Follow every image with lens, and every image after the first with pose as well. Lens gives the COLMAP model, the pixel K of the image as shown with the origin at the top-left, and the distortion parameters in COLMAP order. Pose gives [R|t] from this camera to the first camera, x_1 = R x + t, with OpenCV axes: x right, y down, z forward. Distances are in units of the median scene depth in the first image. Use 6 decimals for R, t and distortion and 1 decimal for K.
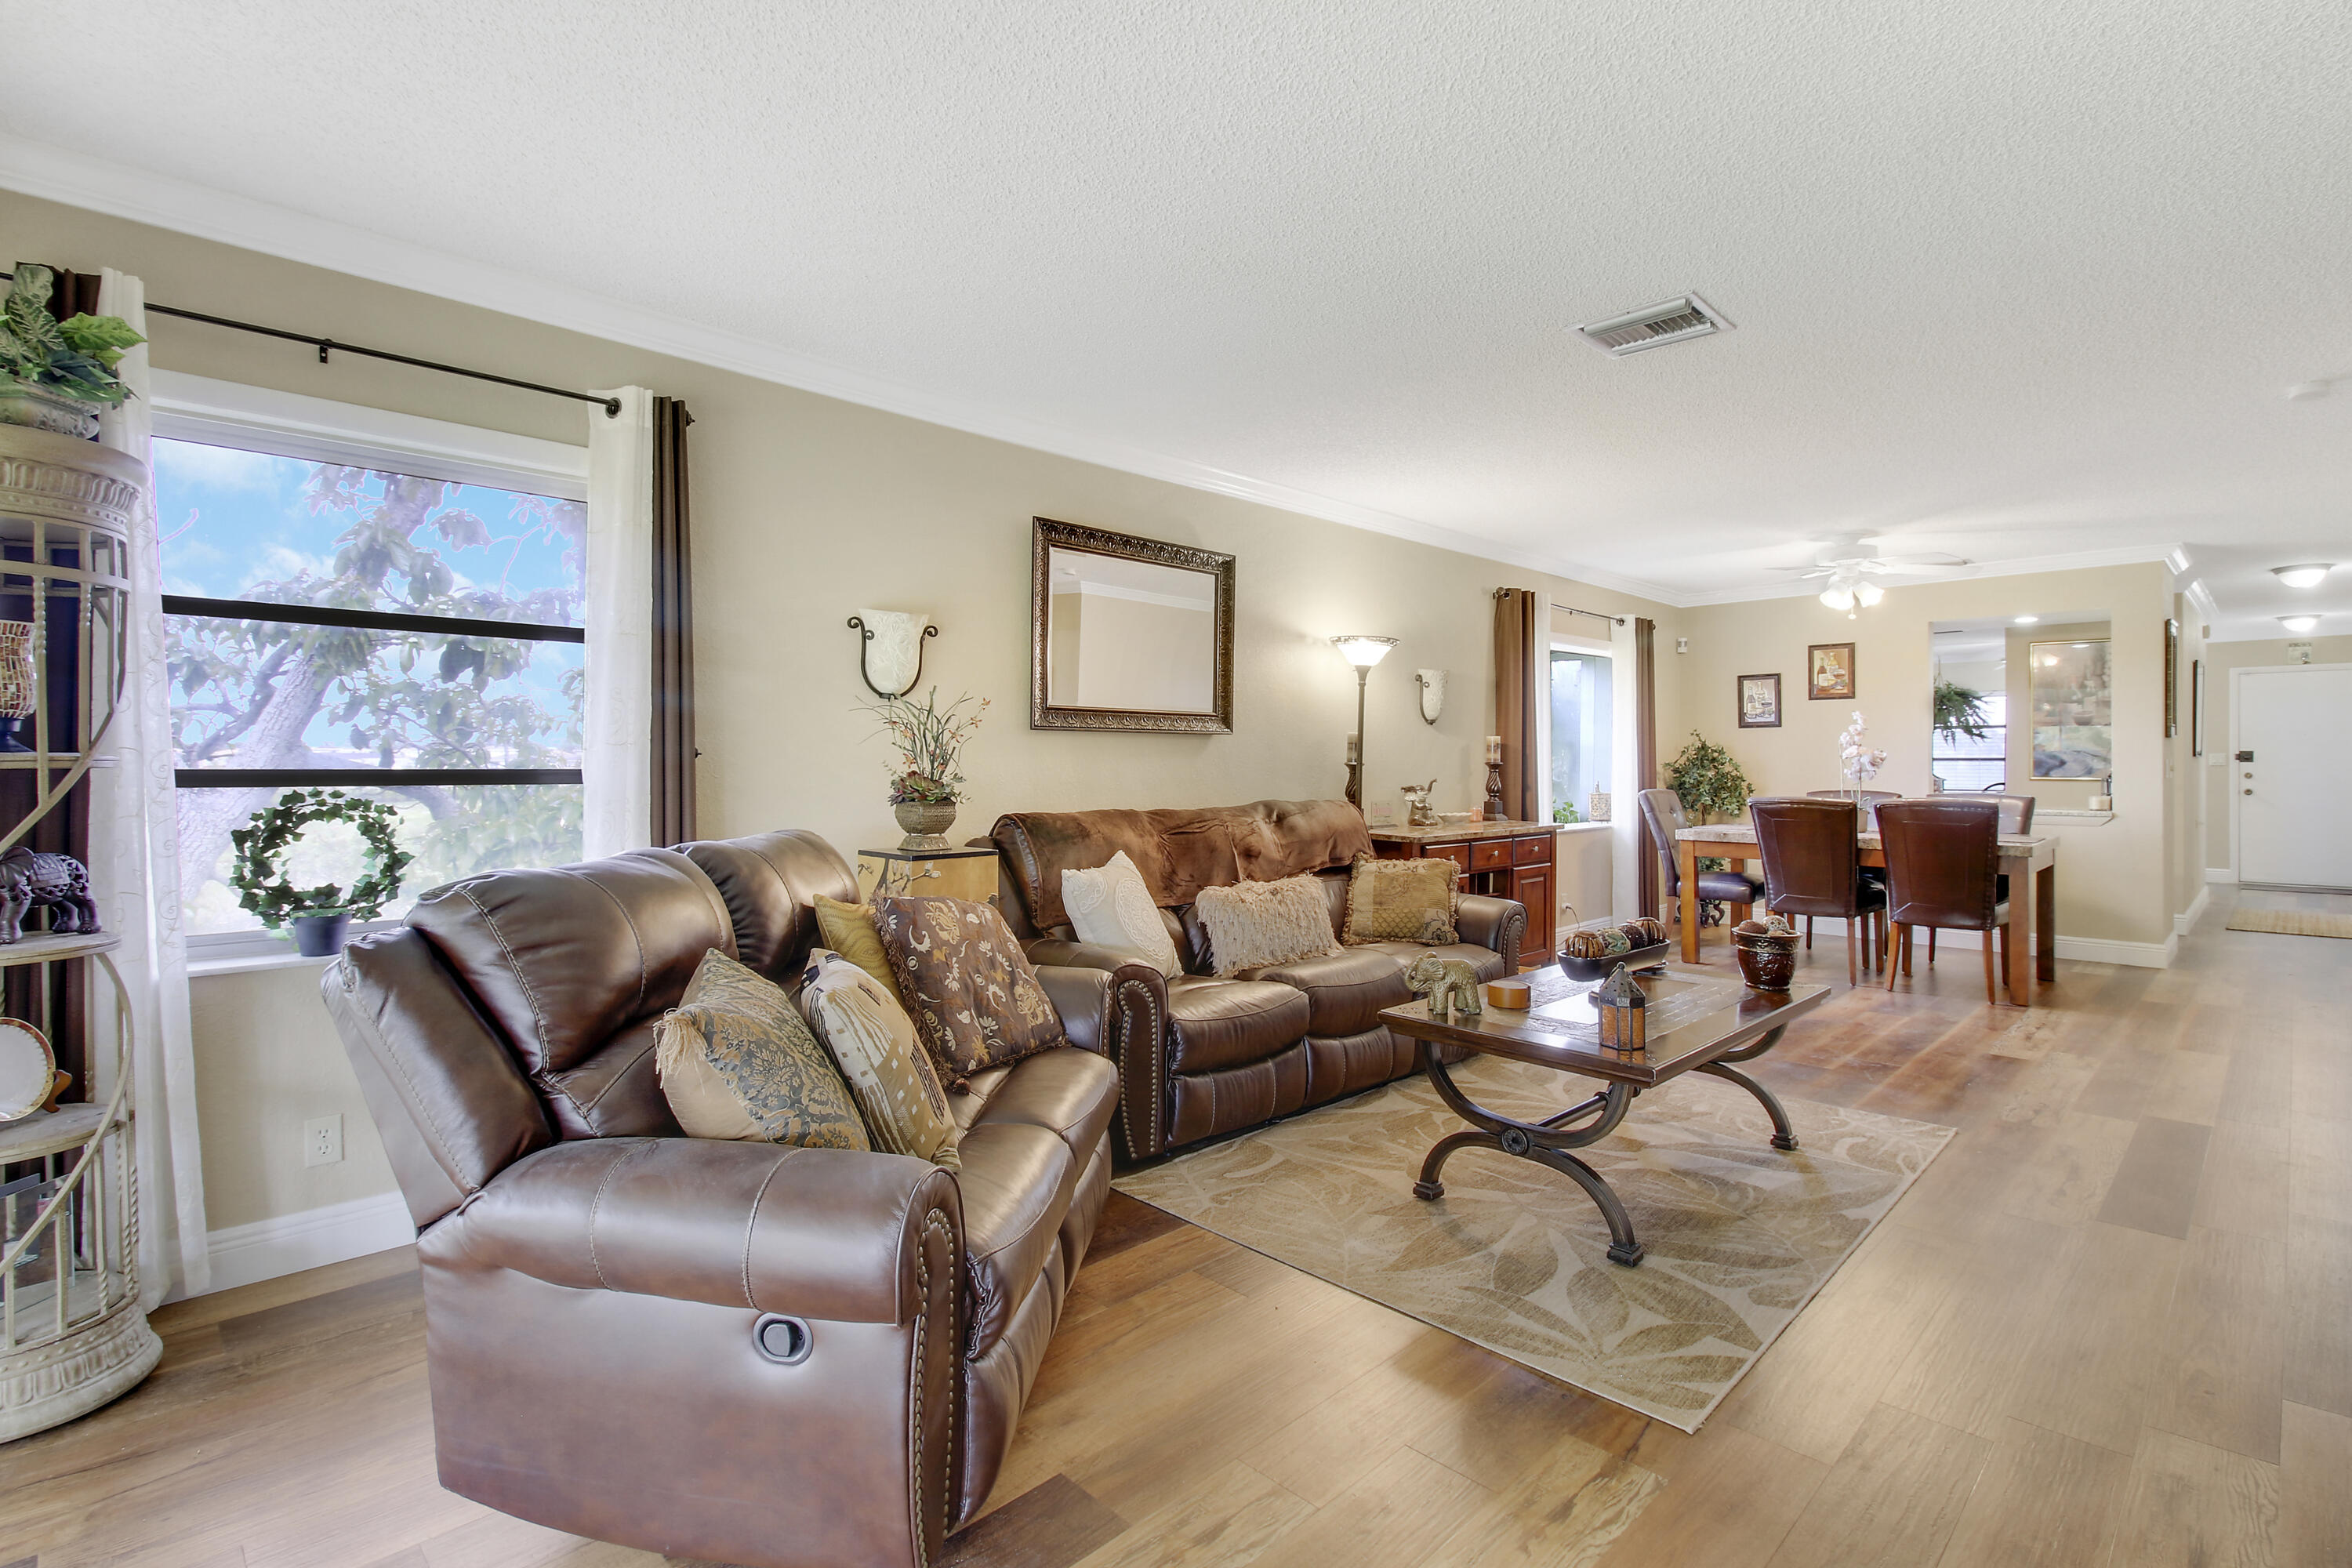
lens RADIAL K [[1079.4, 0, 1187.9], [0, 1079.4, 762.8], [0, 0, 1]] dist [0.019169, 0.000199]
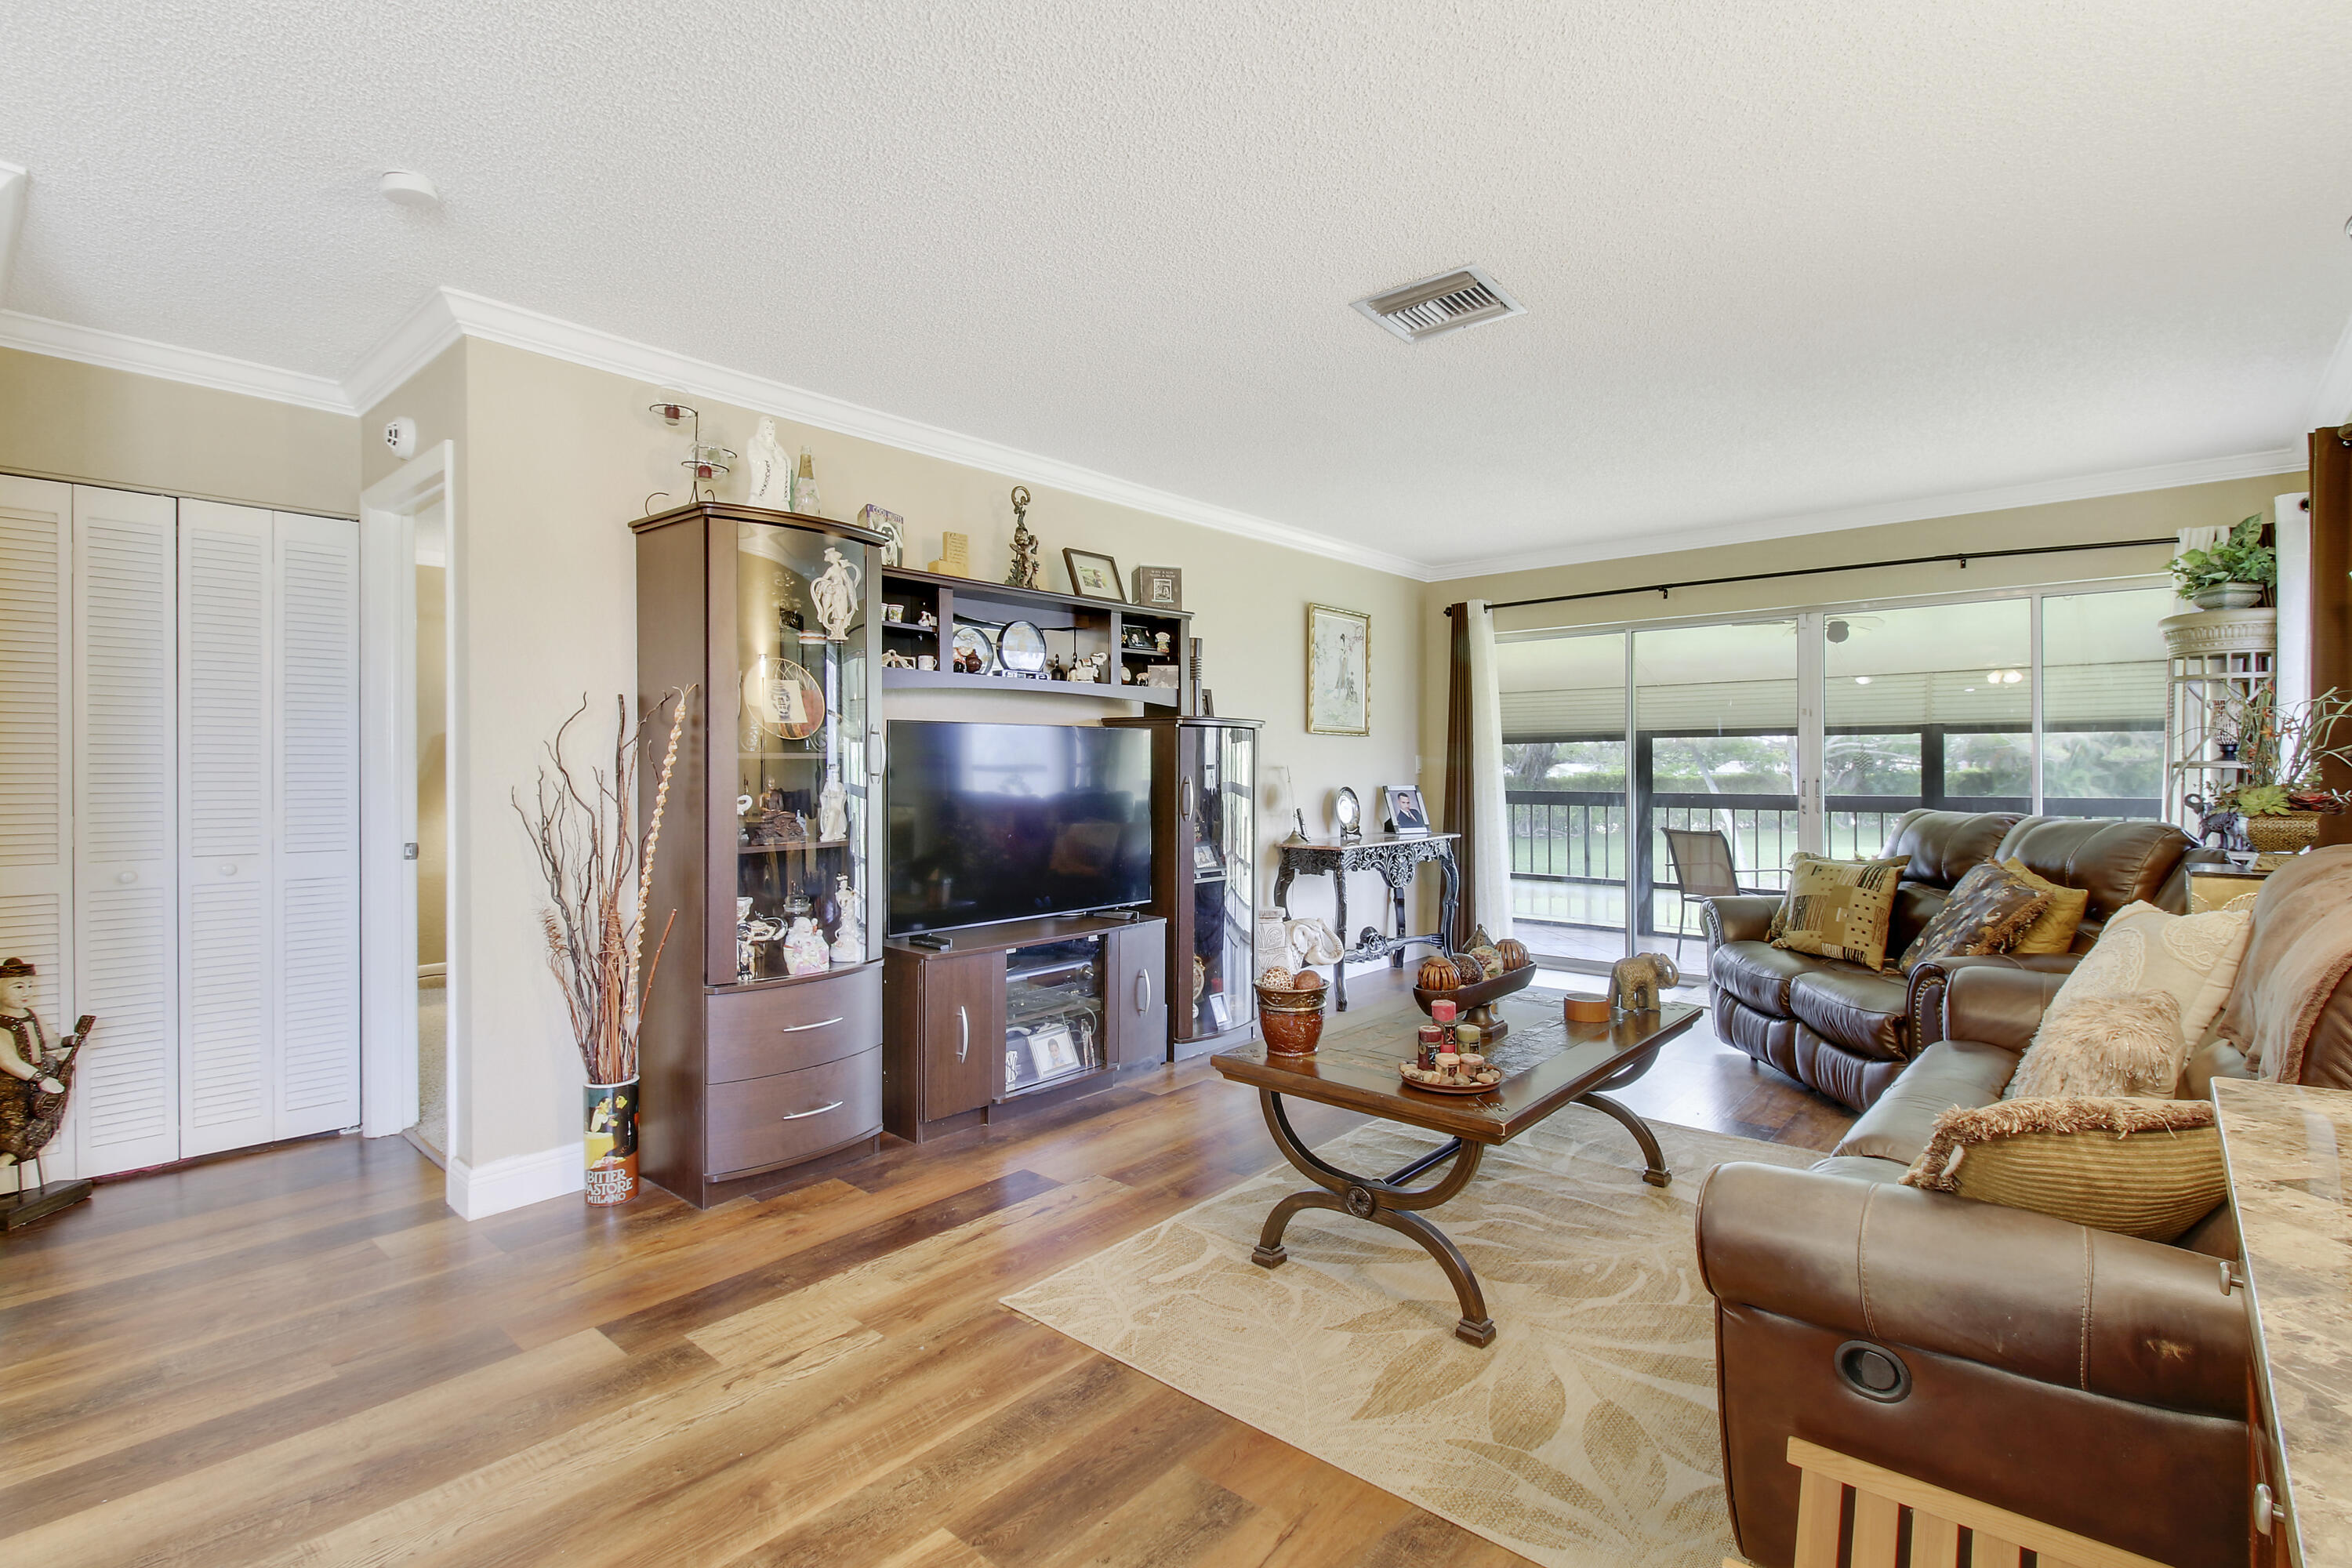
lens RADIAL K [[1072.9, 0, 1176.0], [0, 1072.9, 784.0], [0, 0, 1]] dist [0.002229, 0.000429]
pose [[-0.997064, 0.006642, -0.076286, 0.575050], [0.005563, 0.999882, 0.014347, -0.001565], [0.076373, 0.013880, -0.996983, 1.502313]]
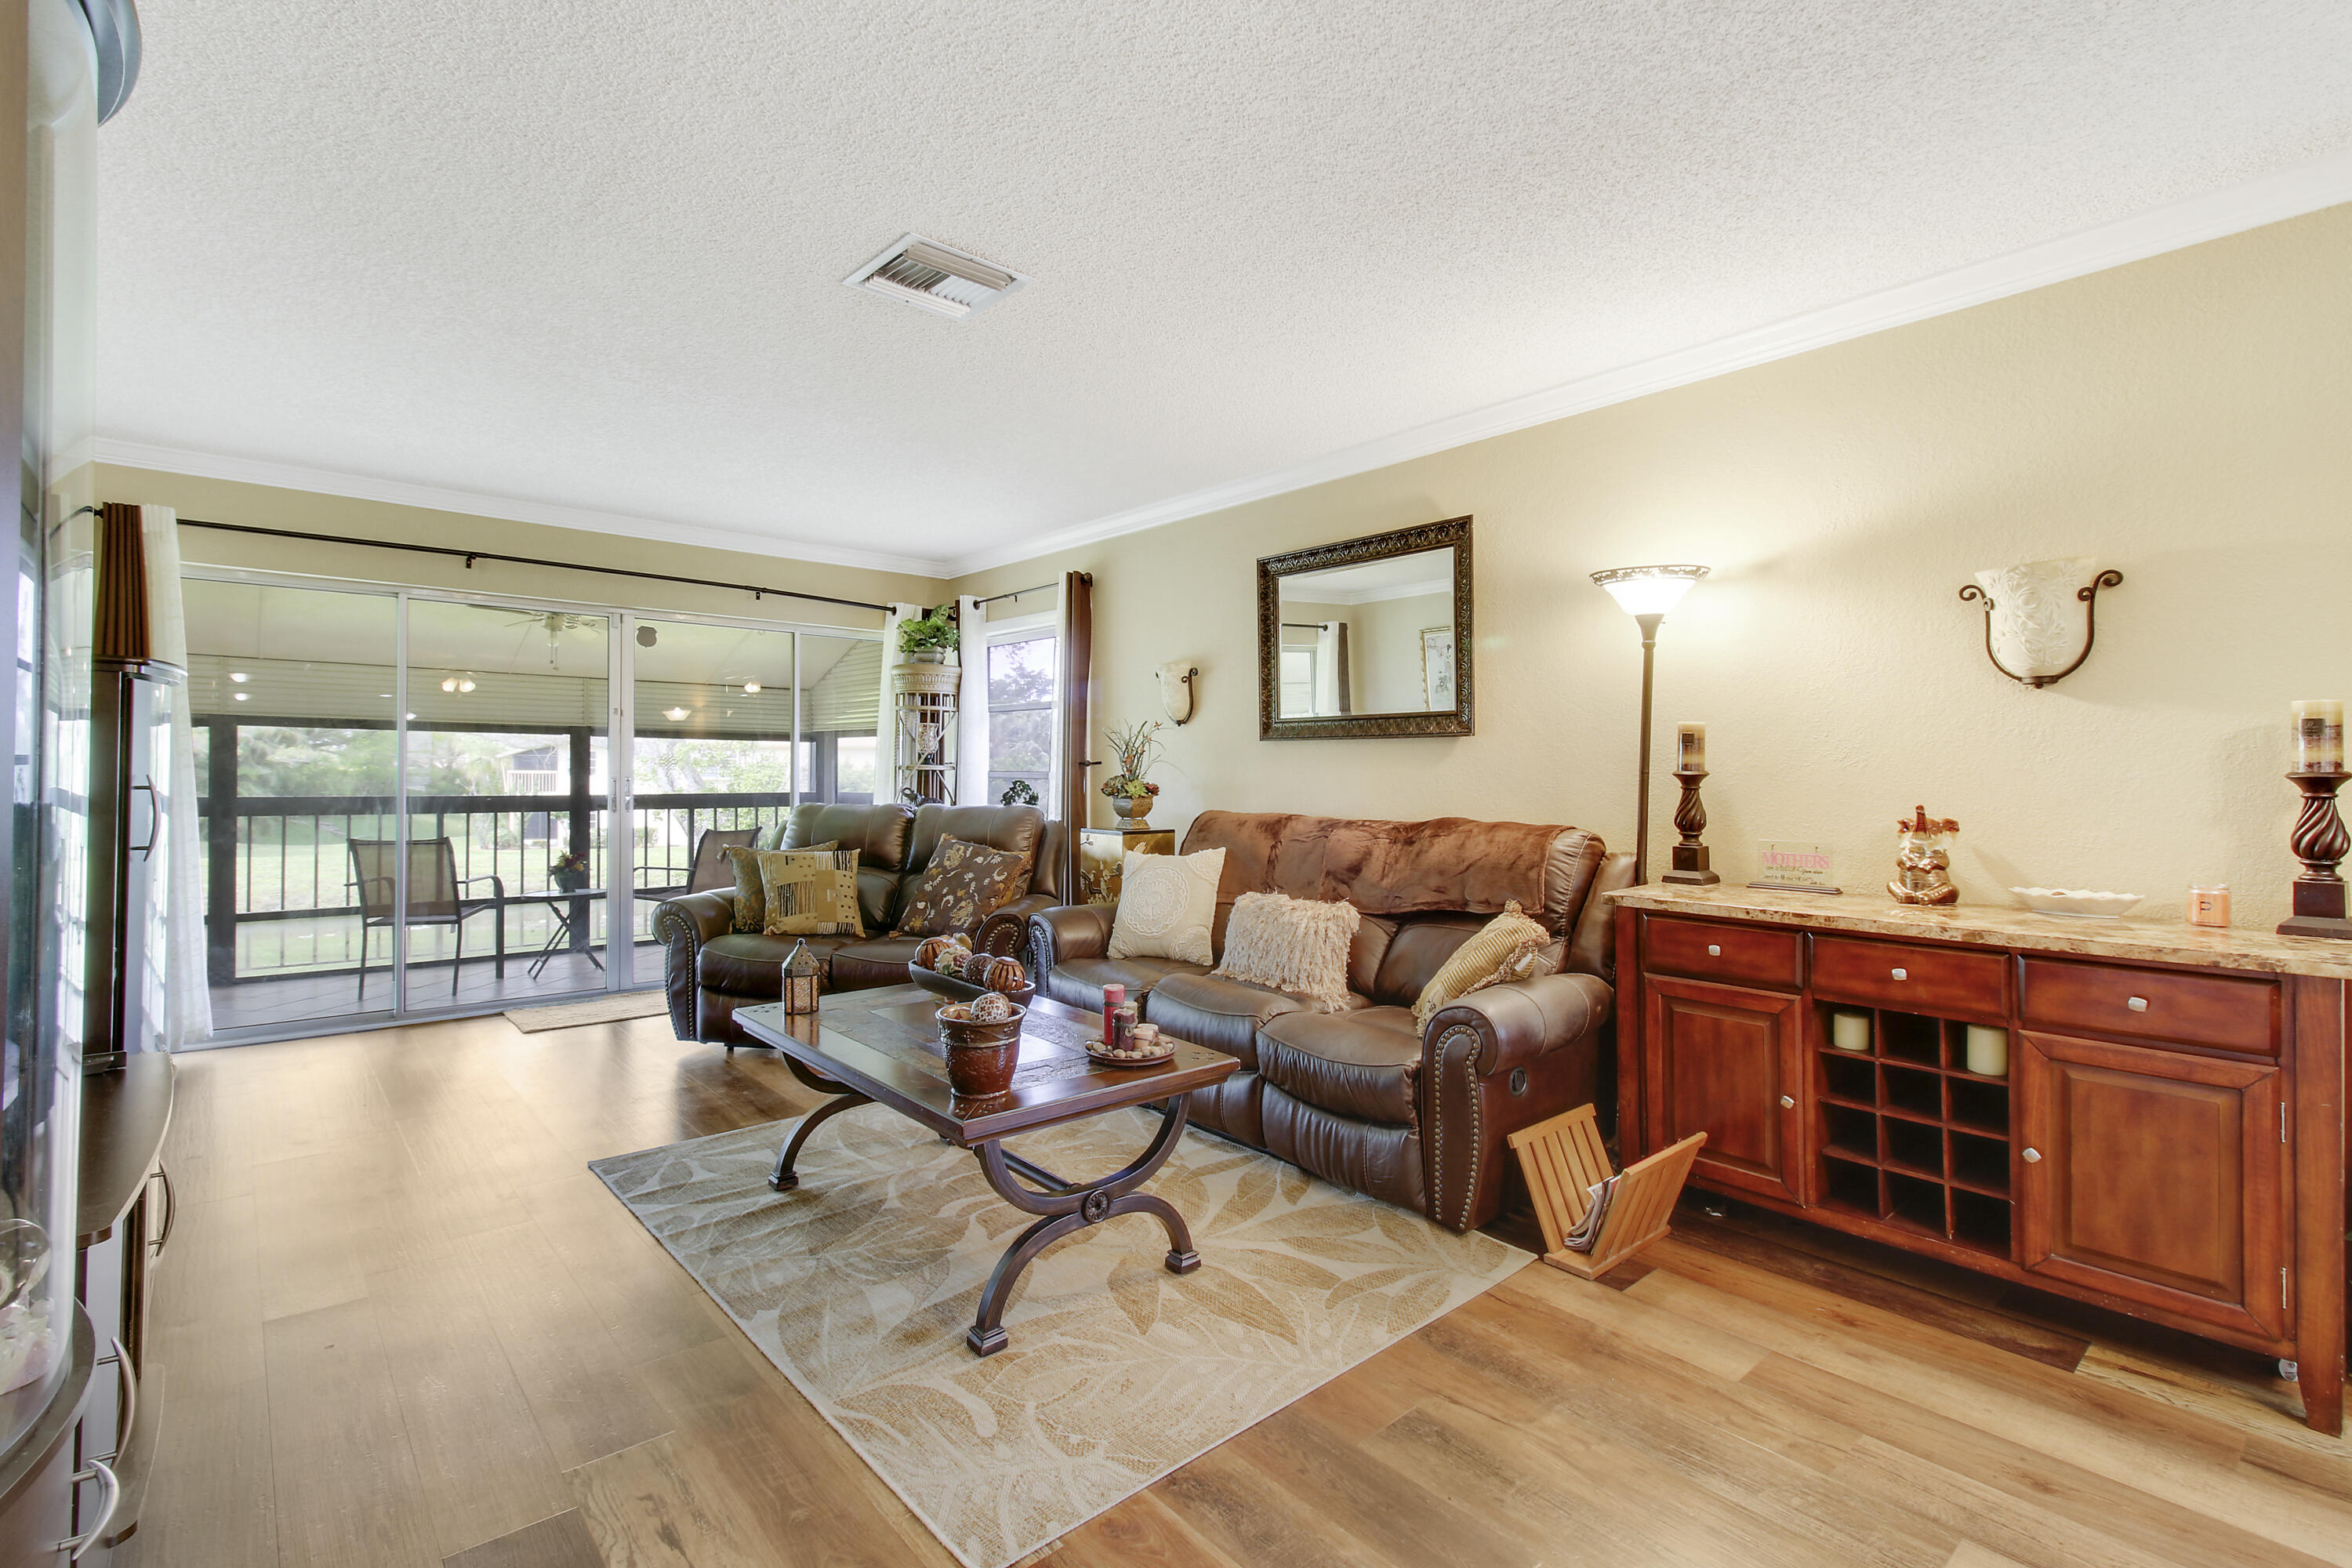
lens RADIAL K [[1079.4, 0, 1187.9], [0, 1079.4, 762.8], [0, 0, 1]] dist [0.019169, 0.000199]
pose [[-0.053361, -0.005579, -0.998560, 1.029178], [-0.005264, 0.999972, -0.005306, -0.000093], [0.998561, 0.004973, -0.053389, 0.988301]]
